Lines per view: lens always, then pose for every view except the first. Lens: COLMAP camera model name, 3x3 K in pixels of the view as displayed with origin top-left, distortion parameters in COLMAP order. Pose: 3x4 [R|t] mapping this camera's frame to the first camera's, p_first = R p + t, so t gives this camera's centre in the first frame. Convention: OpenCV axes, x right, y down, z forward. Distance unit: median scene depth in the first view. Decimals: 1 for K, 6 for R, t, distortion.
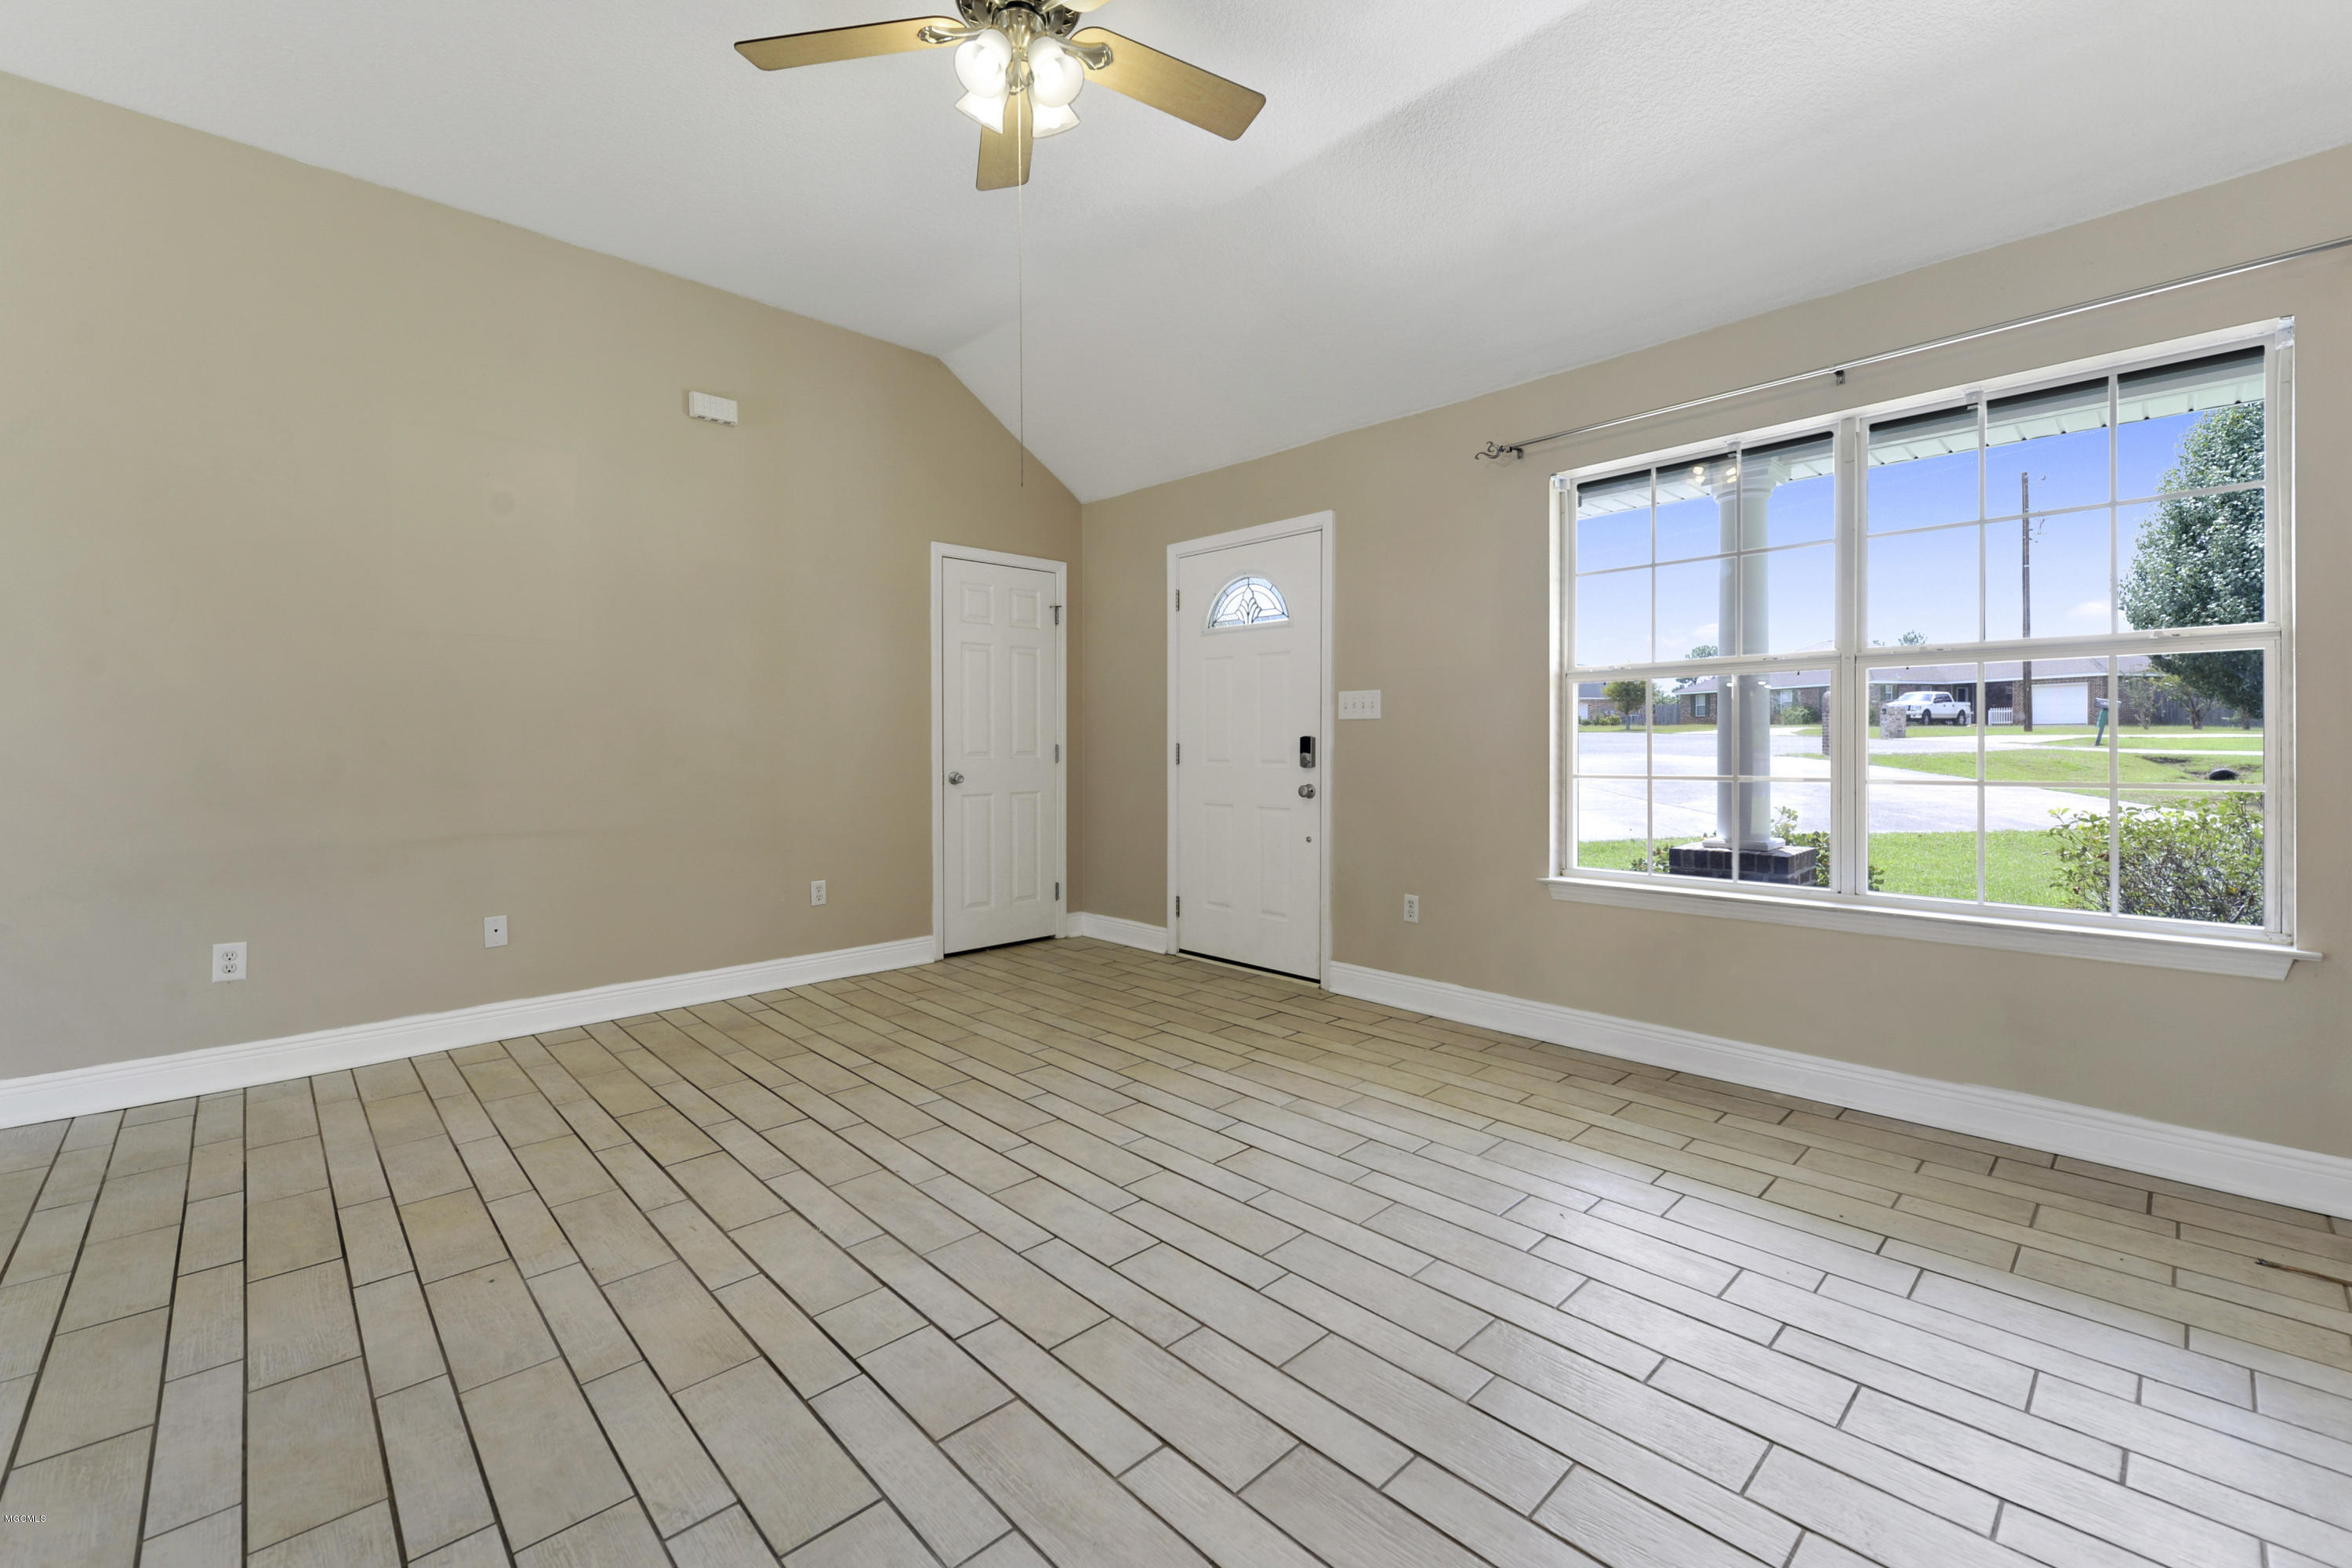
lens RADIAL K [[971.3, 0, 1180.5], [0, 971.3, 738.0], [0, 0, 1]] dist [0.000180, -0.000150]
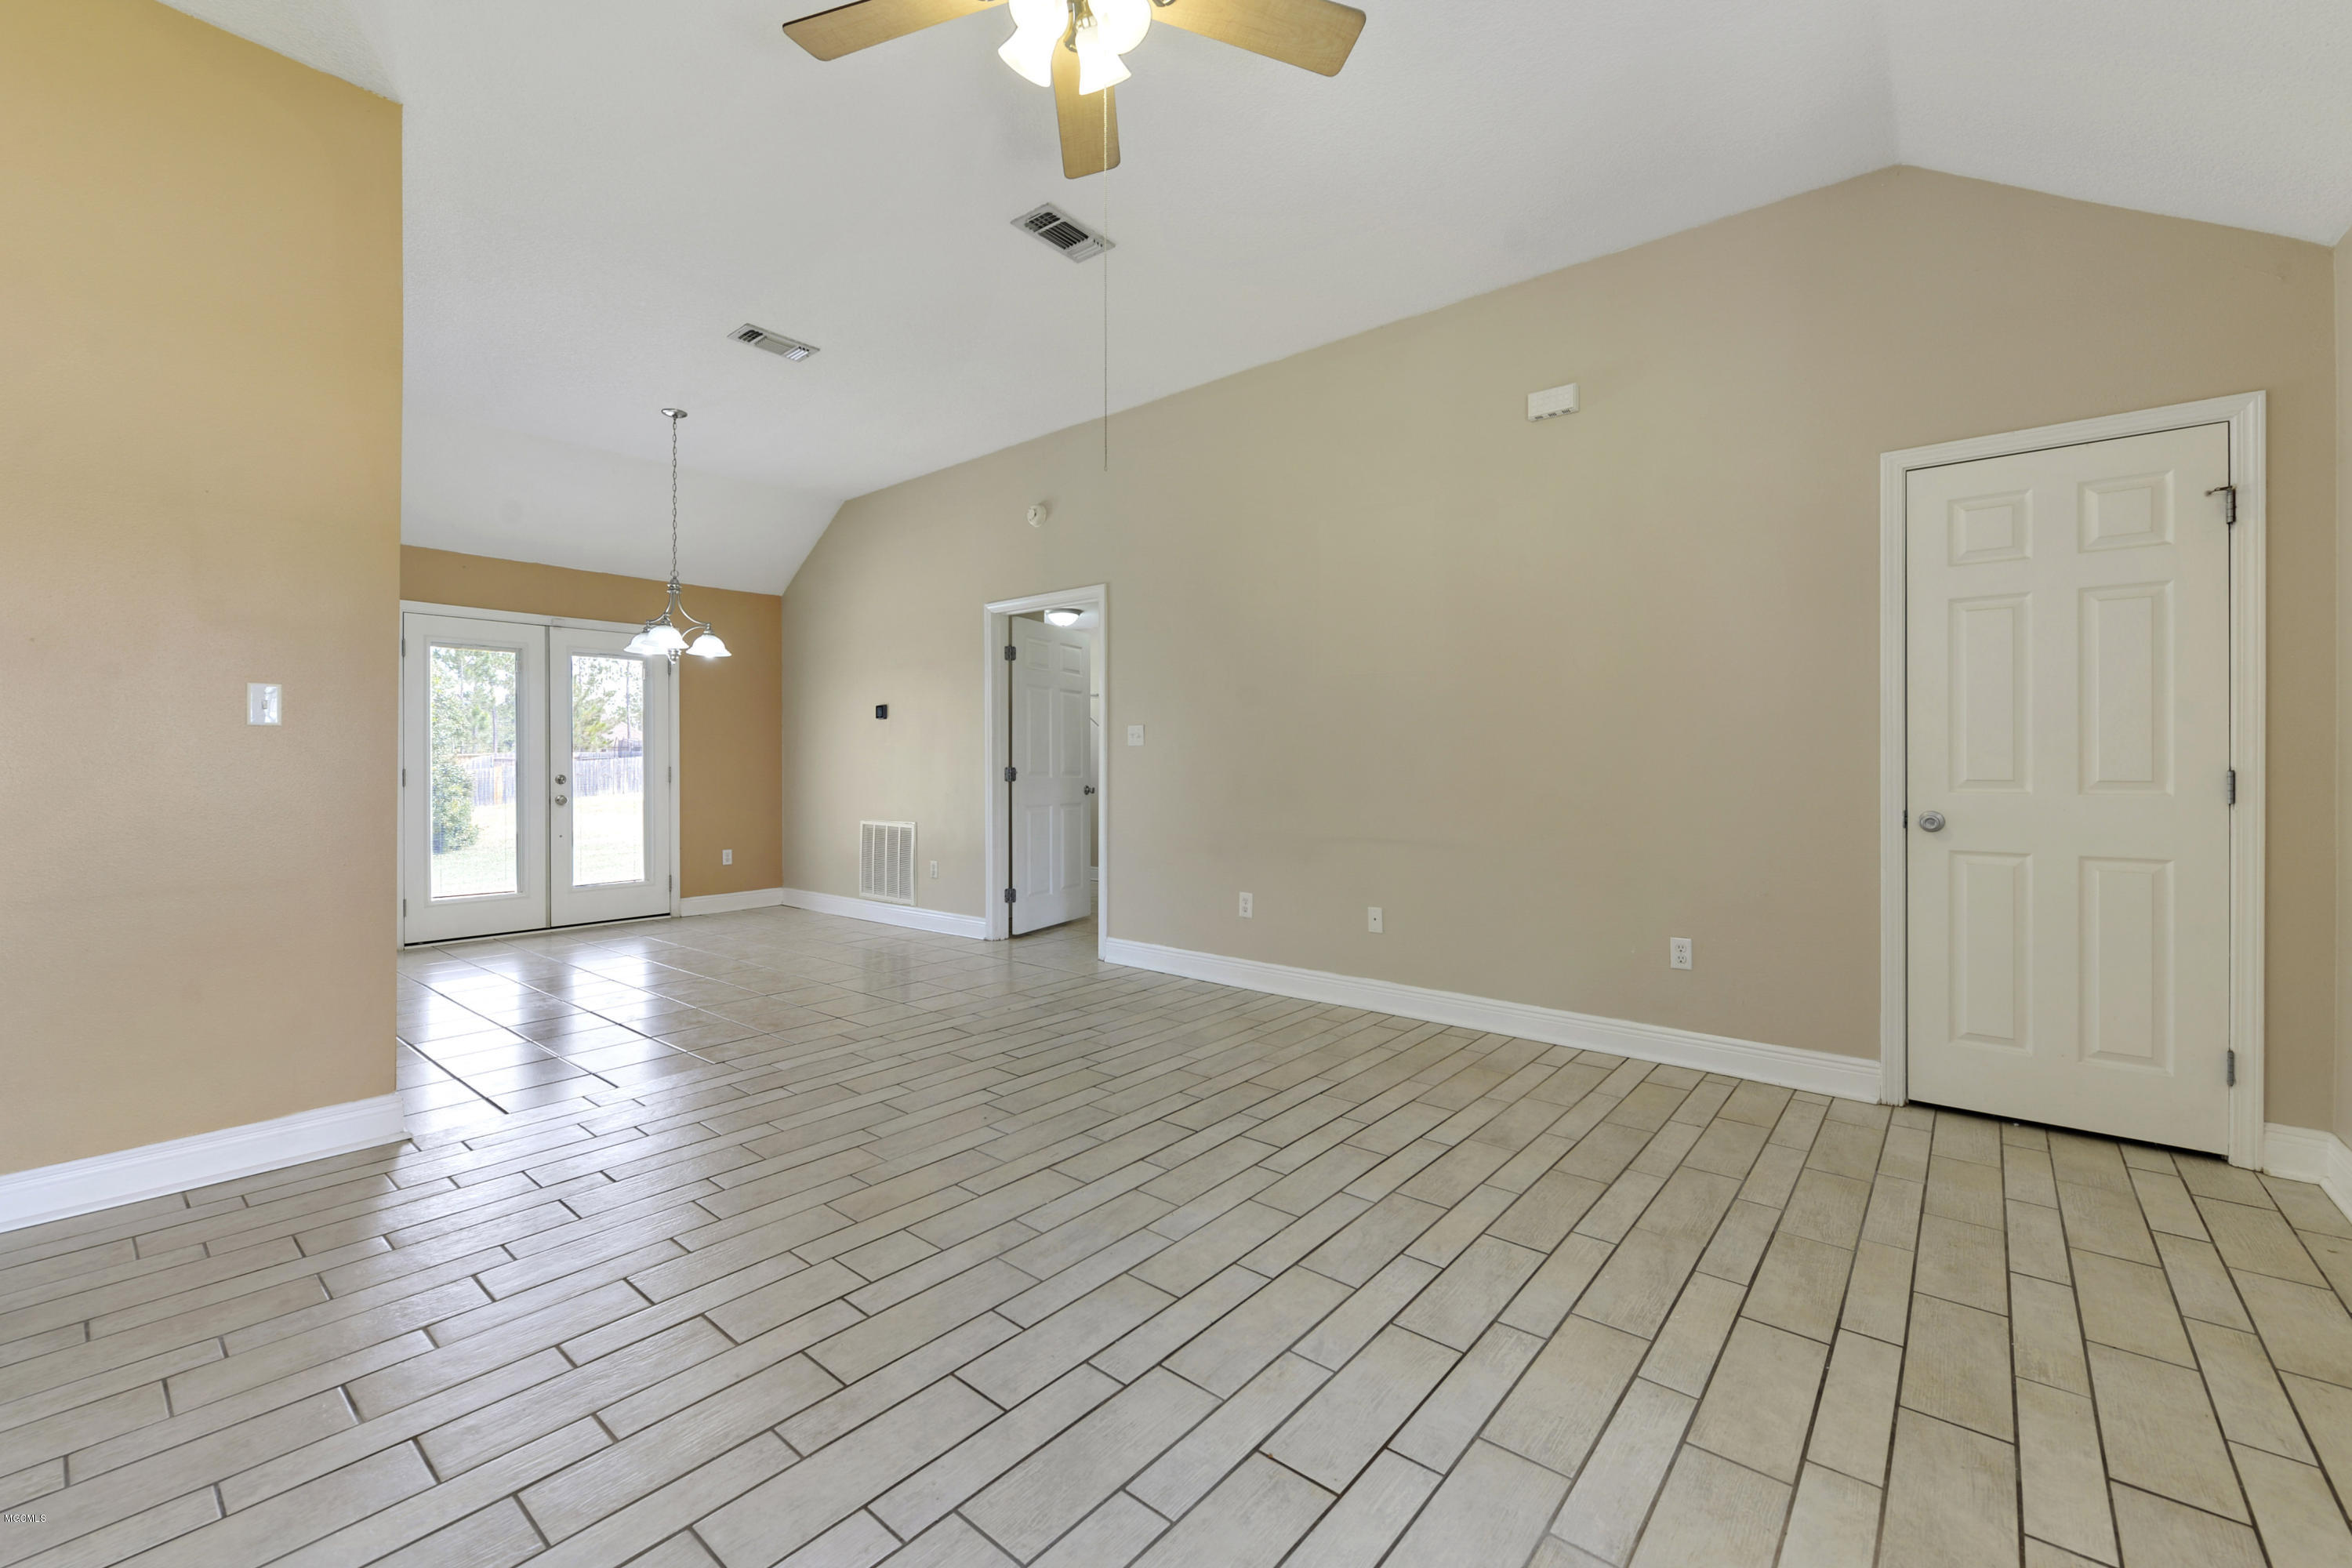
lens RADIAL K [[958.5, 0, 1177.4], [0, 958.5, 763.0], [0, 0, 1]] dist [0.000644, -0.000515]
pose [[0.106682, 0.001417, -0.994292, 0.532305], [0.002121, 0.999996, 0.001653, 0.002897], [0.994291, -0.002285, 0.106679, 0.751272]]
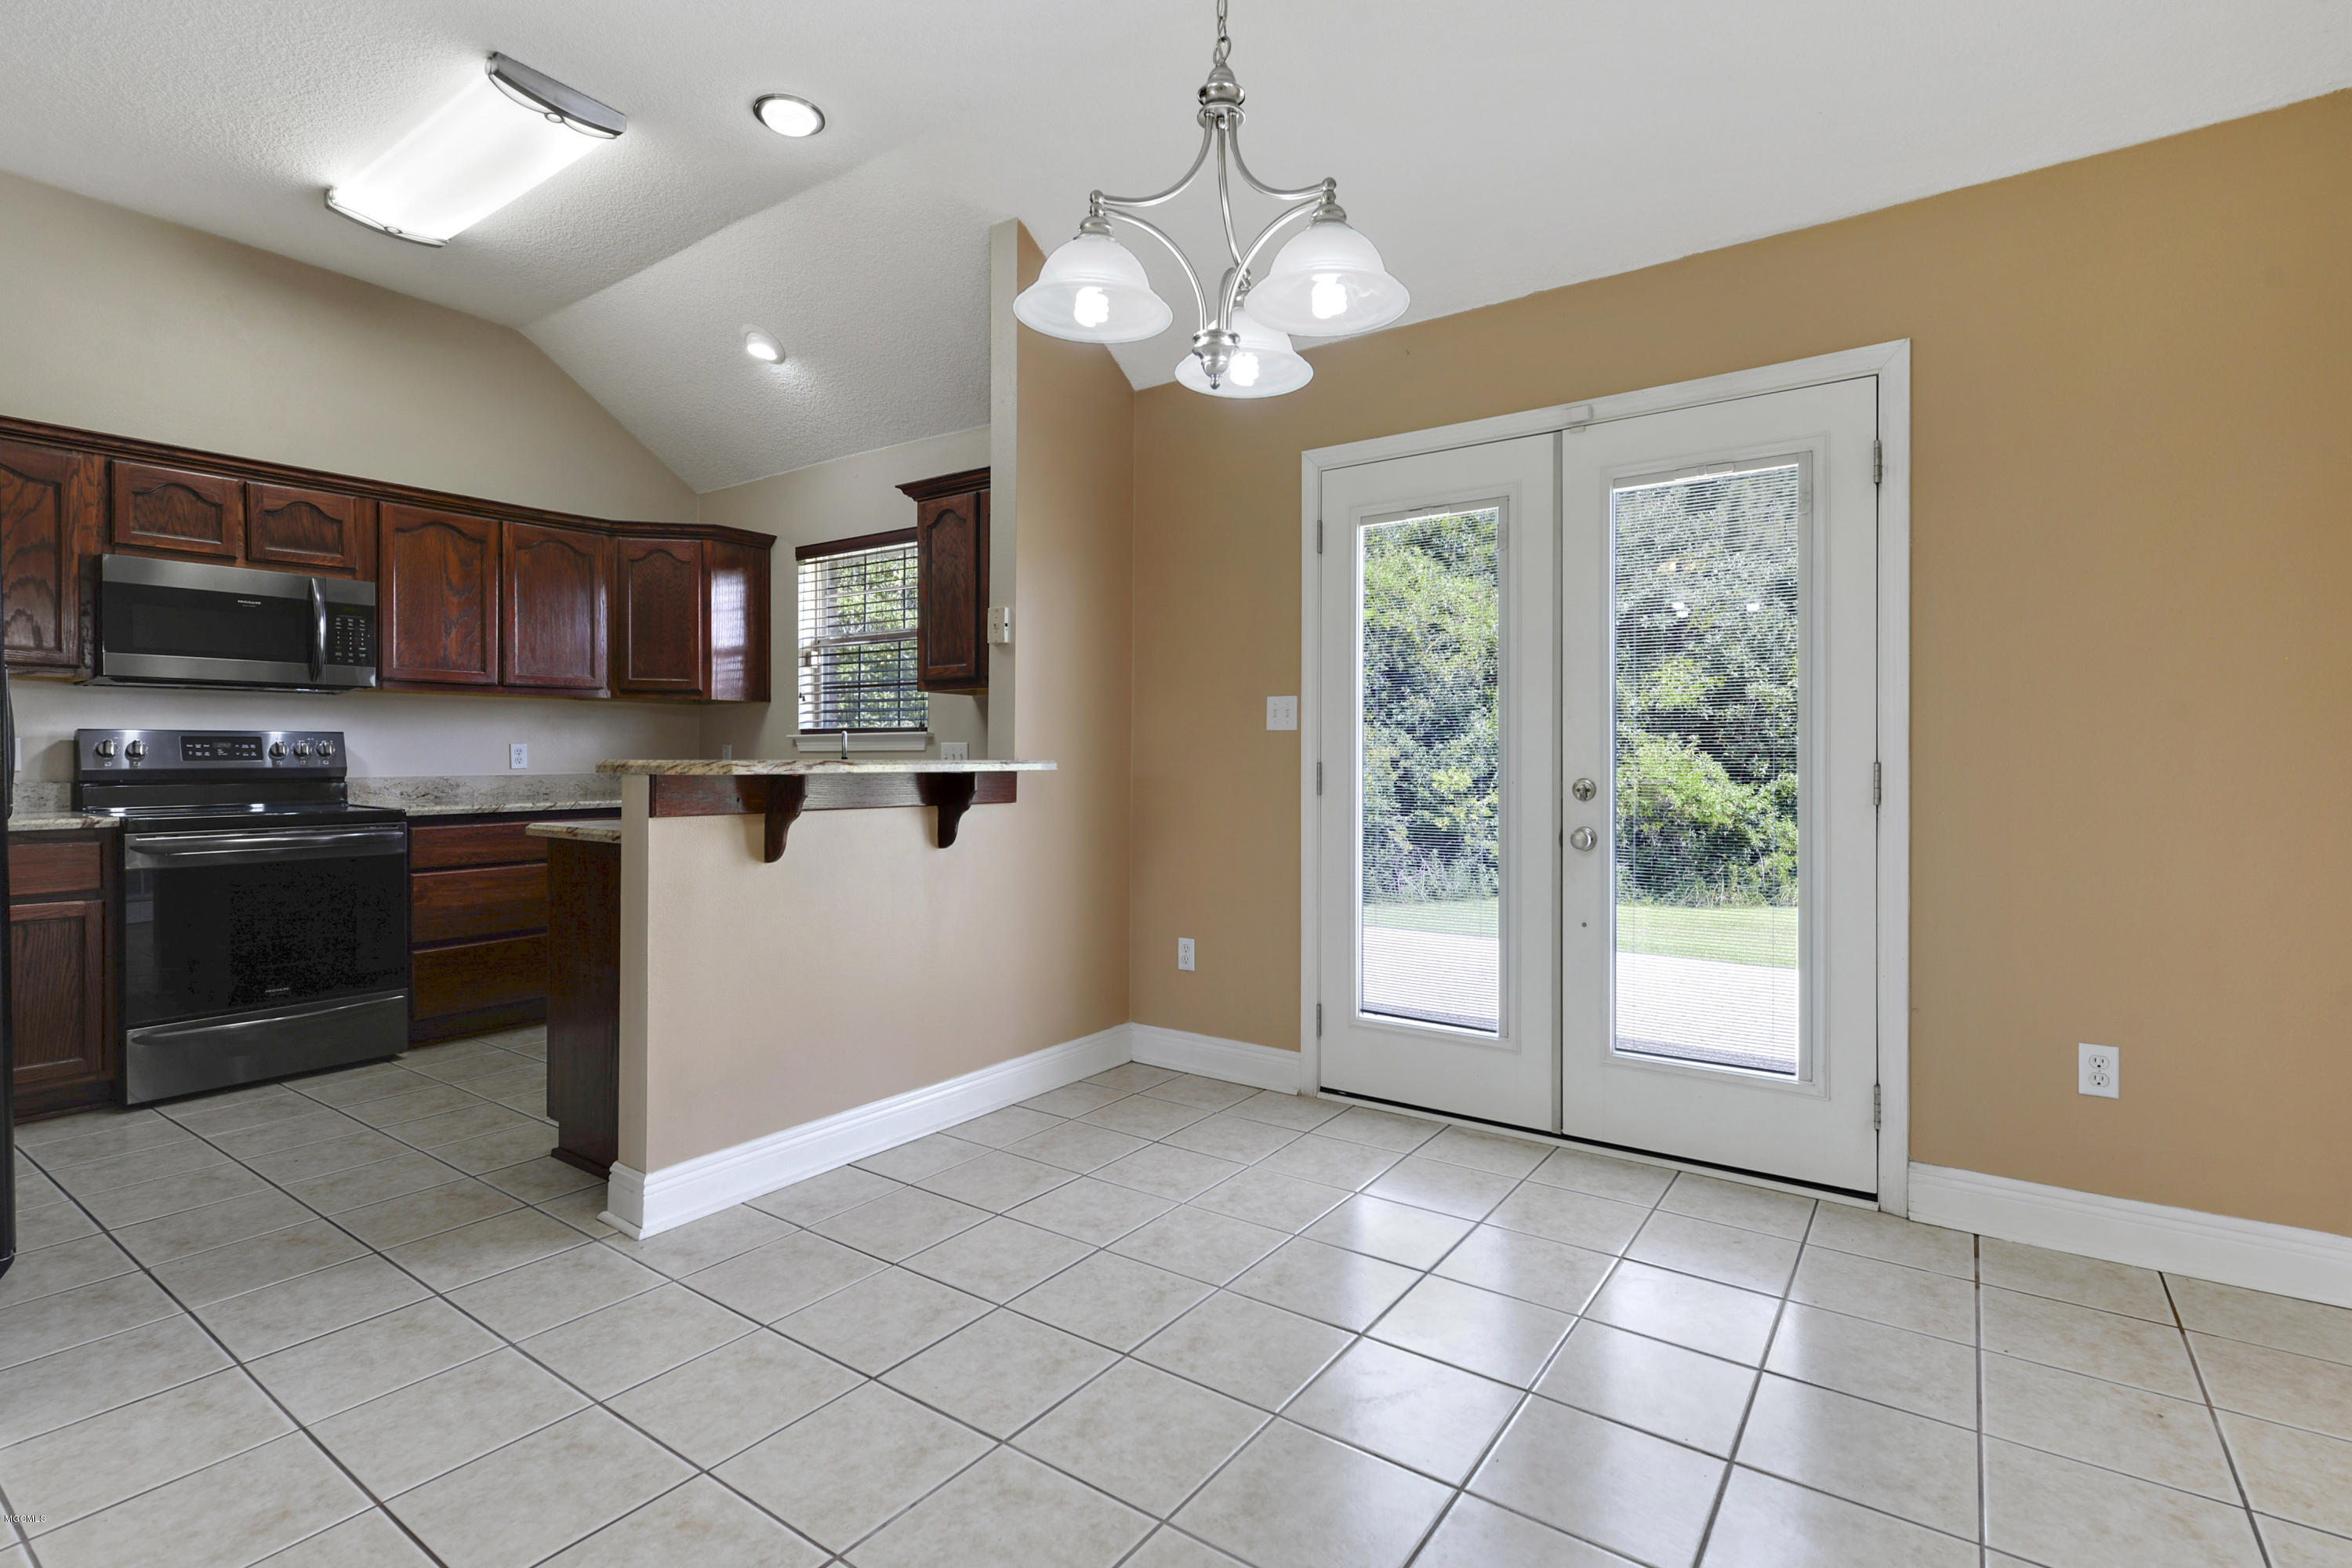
lens RADIAL K [[1104.3, 0, 1173.1], [0, 1104.3, 774.1], [0, 0, 1]] dist [0.014360, 0.000208]
pose [[-0.982998, 0.006621, -0.183495, -1.172386], [0.003389, 0.999834, 0.017925, 0.006255], [0.183584, 0.016998, -0.982857, 0.559722]]
